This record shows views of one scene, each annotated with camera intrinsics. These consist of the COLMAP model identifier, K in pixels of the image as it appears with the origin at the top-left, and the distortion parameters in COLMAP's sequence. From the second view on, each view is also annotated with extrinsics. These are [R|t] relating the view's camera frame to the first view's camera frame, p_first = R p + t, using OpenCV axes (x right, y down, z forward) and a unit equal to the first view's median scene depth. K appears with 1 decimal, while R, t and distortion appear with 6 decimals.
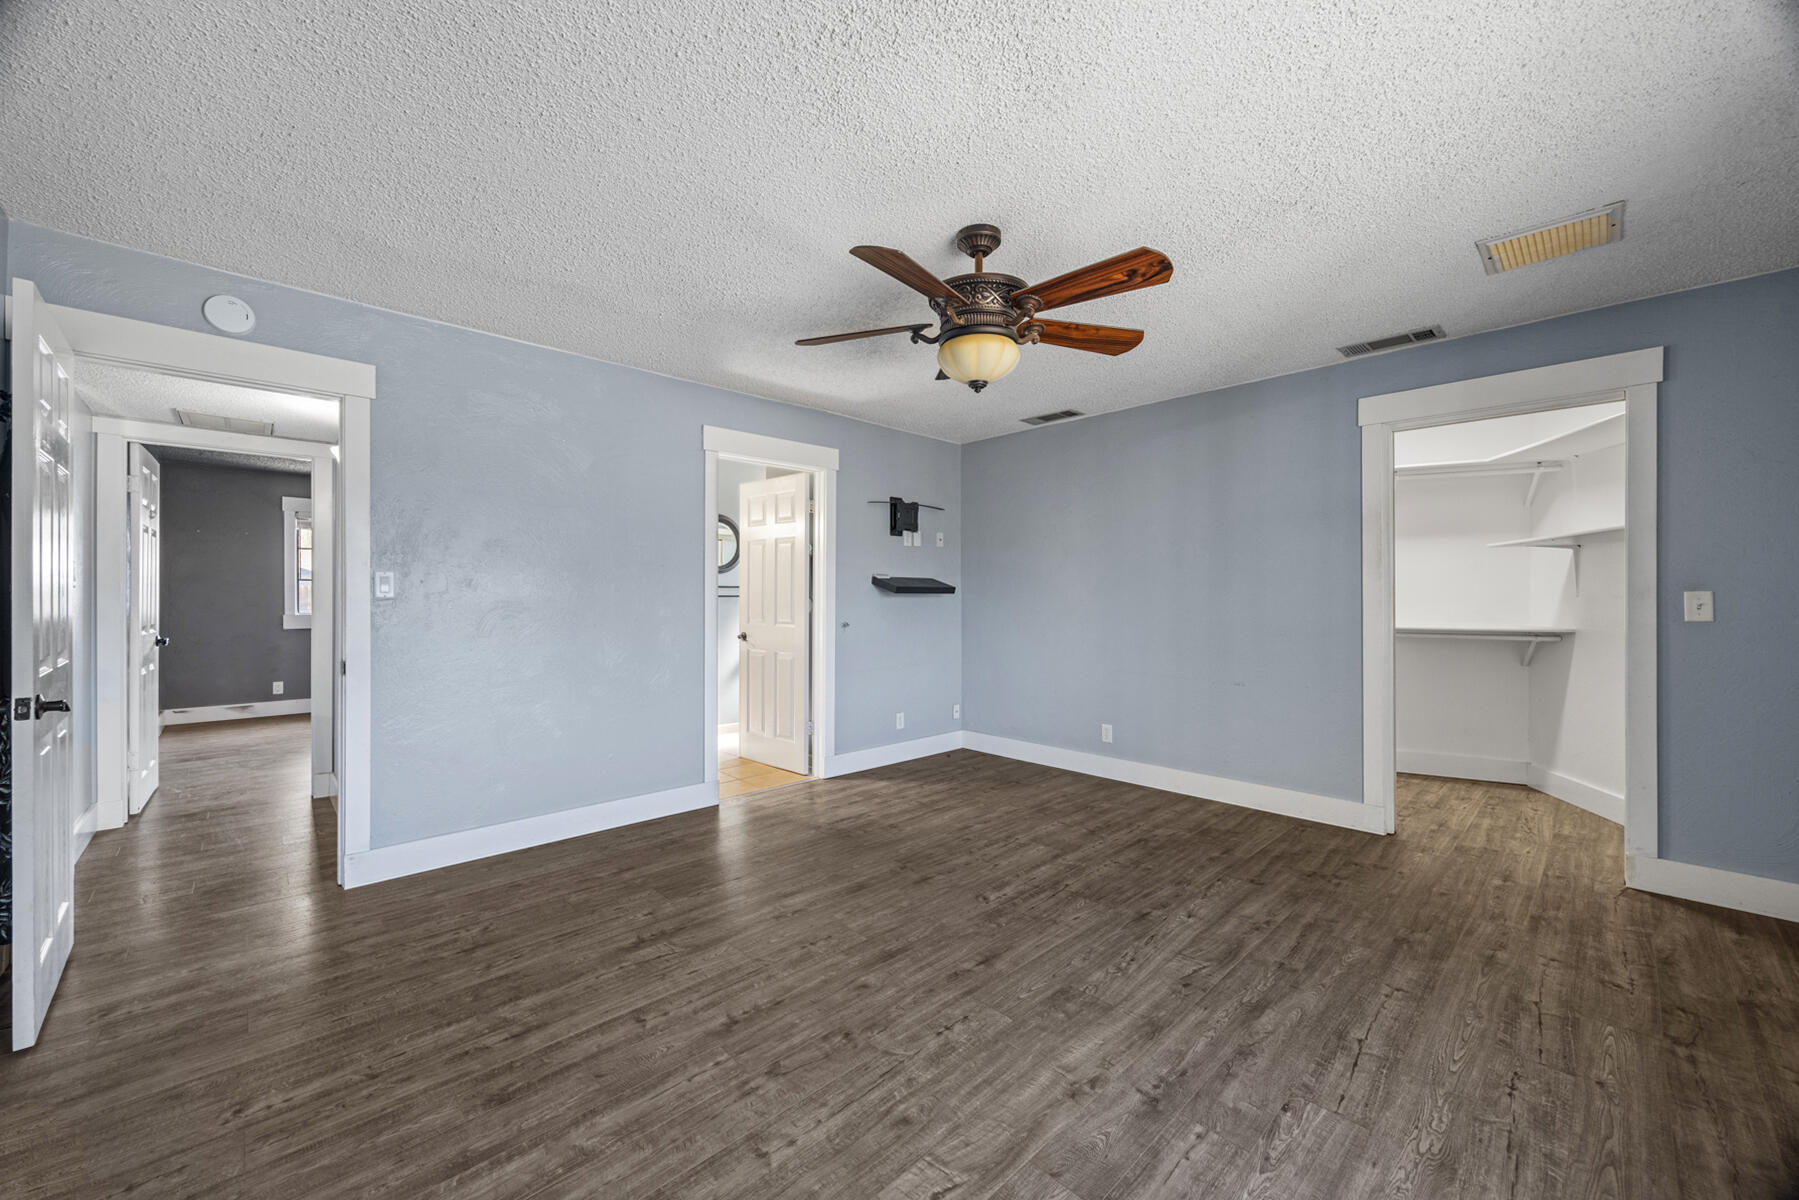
lens RADIAL K [[687.8, 0, 905.1], [0, 687.8, 598.7], [0, 0, 1]] dist [-0.004039, 0.000135]
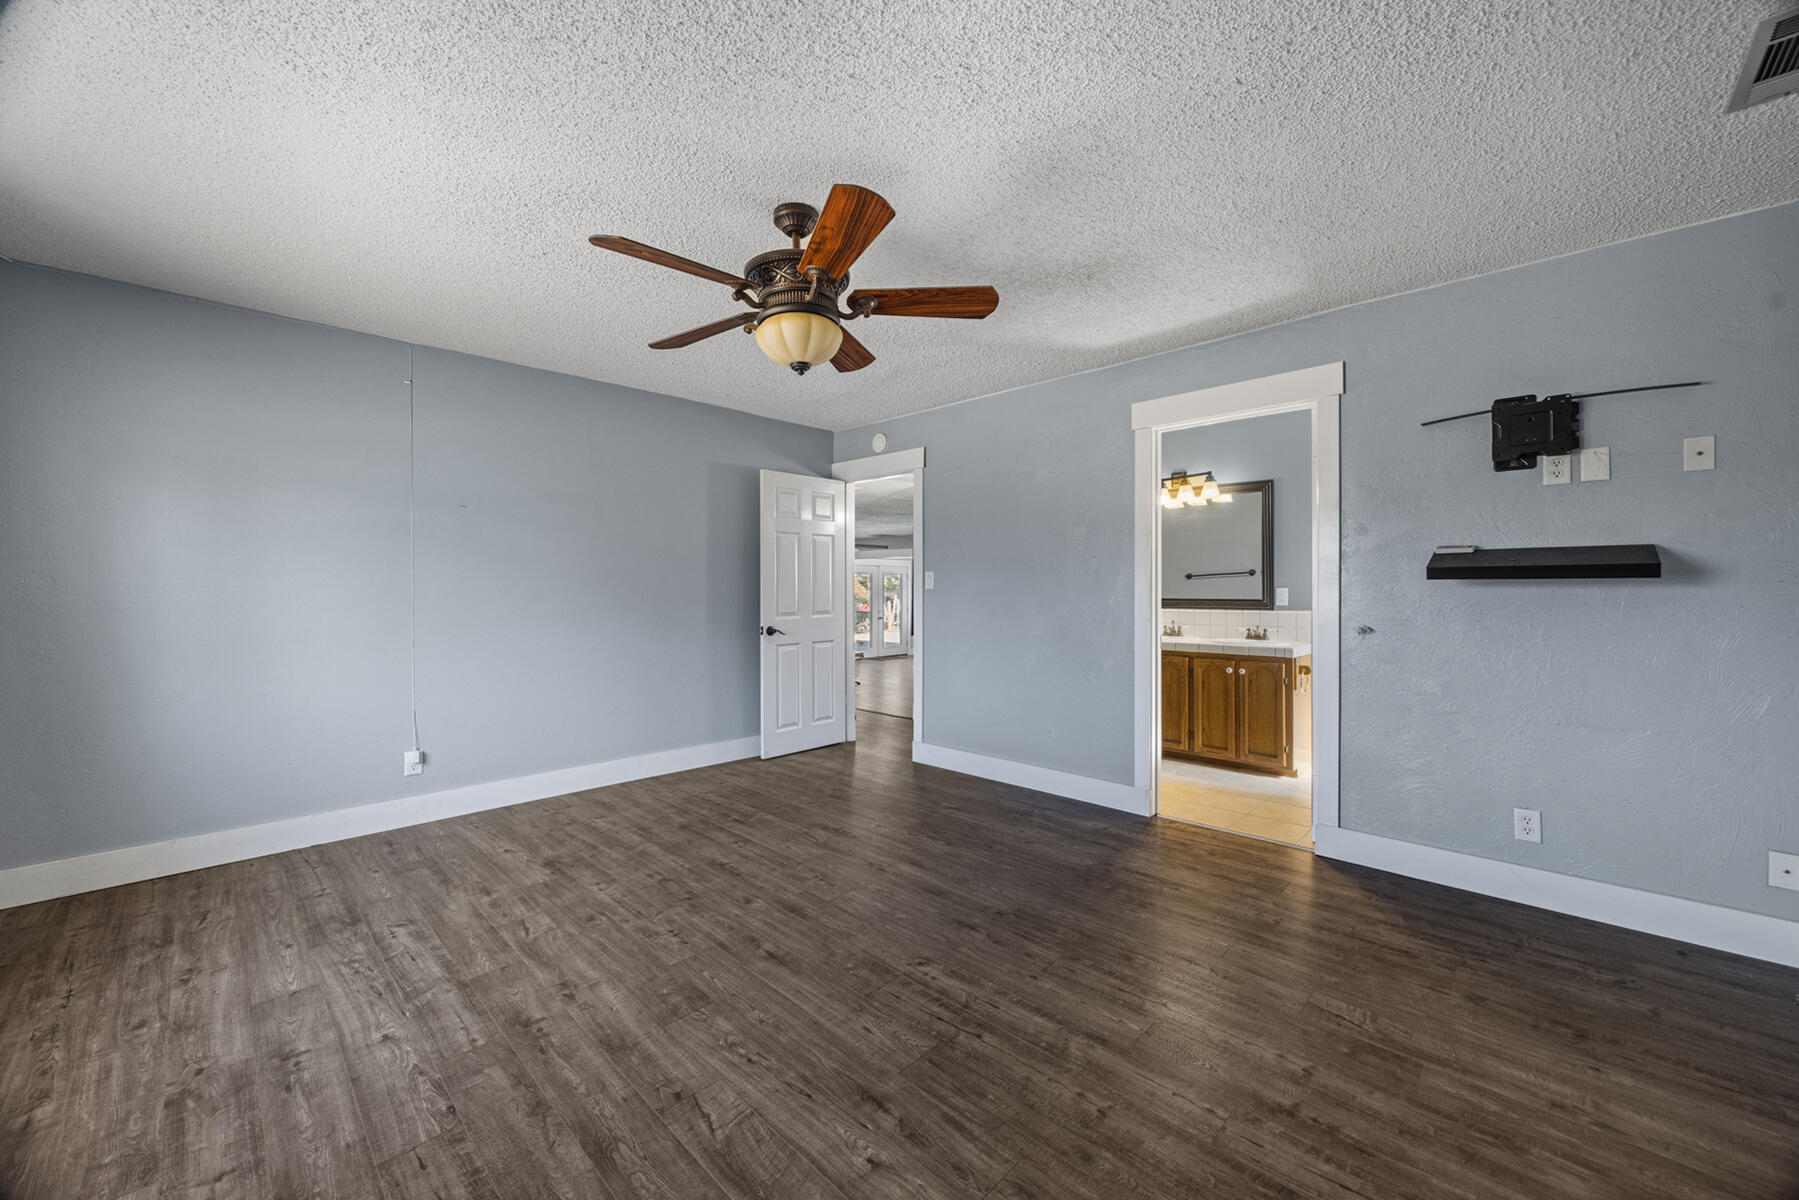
lens RADIAL K [[687.8, 0, 905.1], [0, 687.8, 598.7], [0, 0, 1]] dist [-0.004039, 0.000135]
pose [[0.033207, 0.014528, -0.999343, 1.053648], [0.001601, 0.999892, 0.014589, -0.003887], [0.999447, -0.002084, 0.033180, 1.100705]]
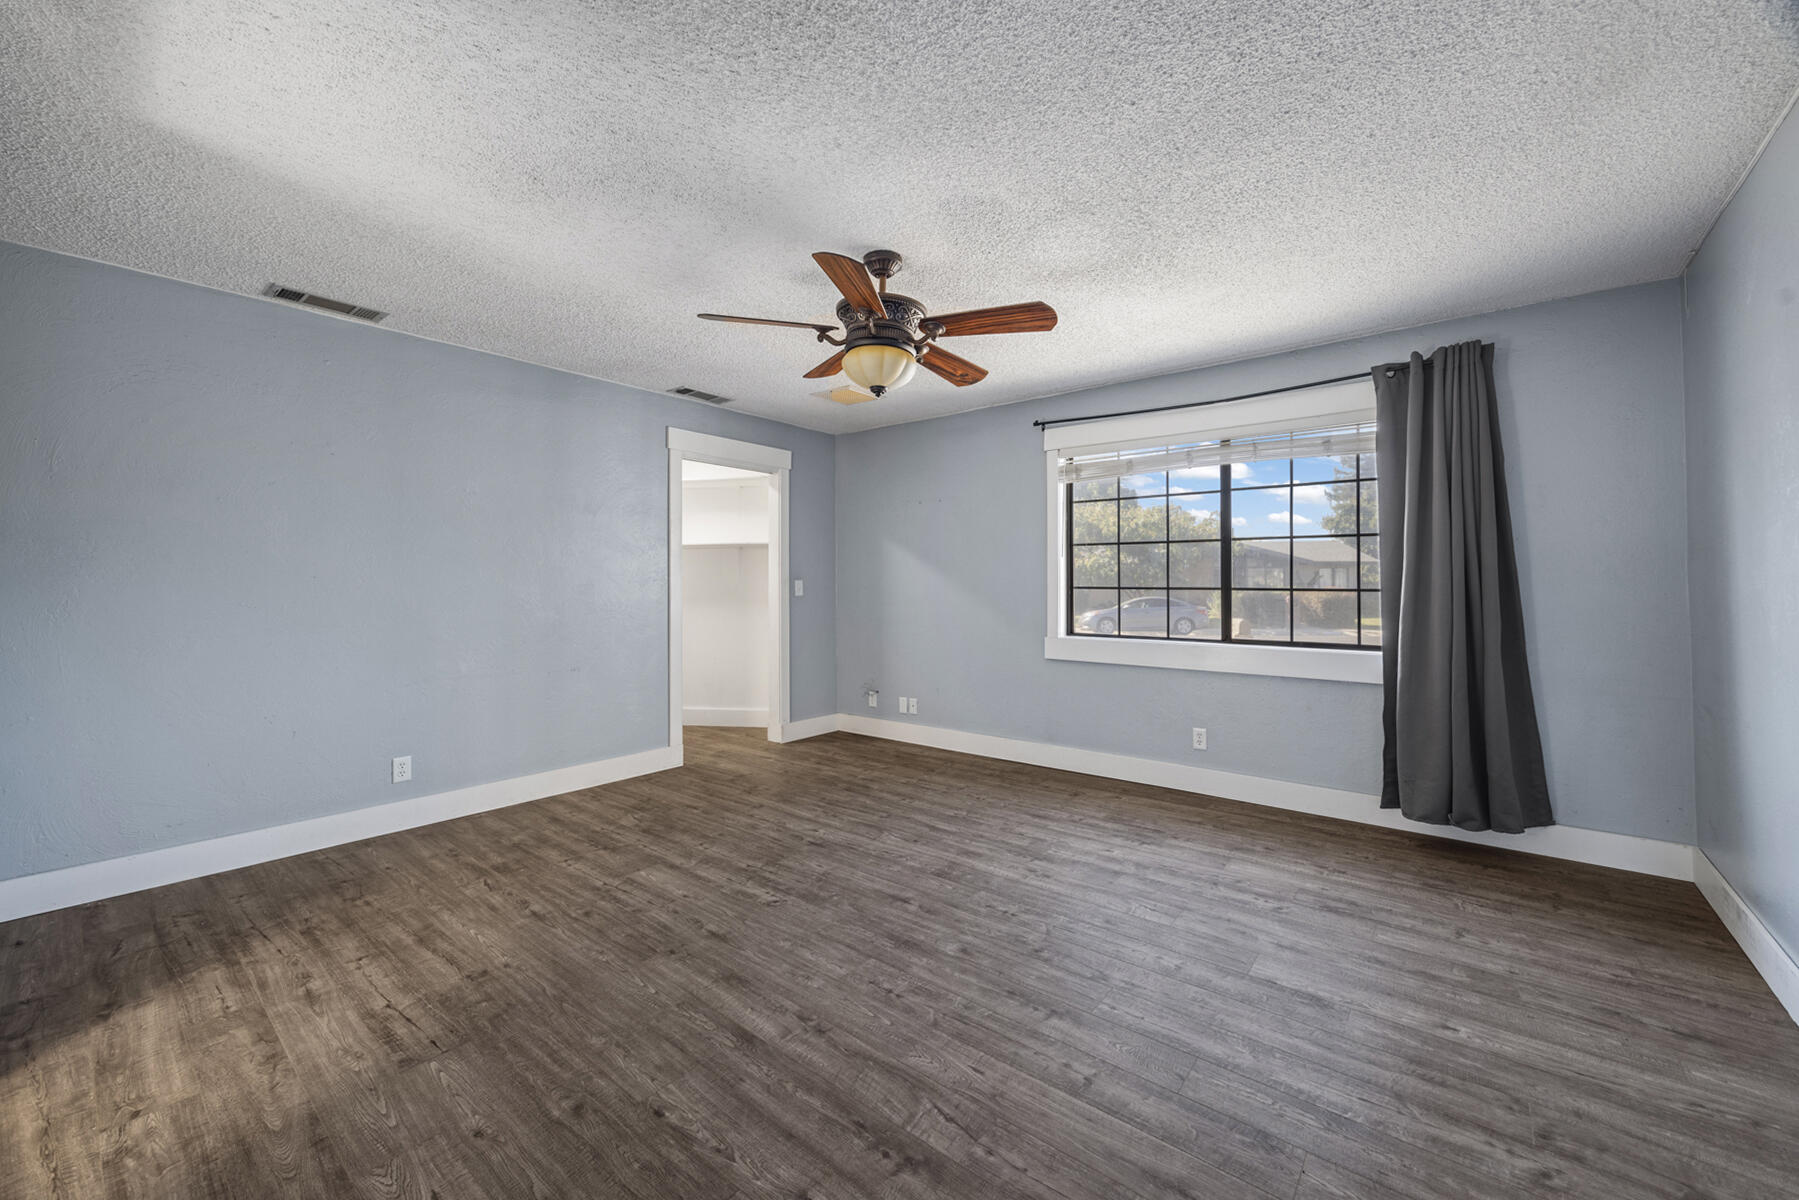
lens RADIAL K [[687.8, 0, 905.1], [0, 687.8, 598.7], [0, 0, 1]] dist [-0.004039, 0.000135]
pose [[-0.116996, -0.019981, 0.992931, -0.966136], [0.003599, 0.999783, 0.020543, -0.001224], [-0.993126, 0.005977, -0.116898, 1.071683]]
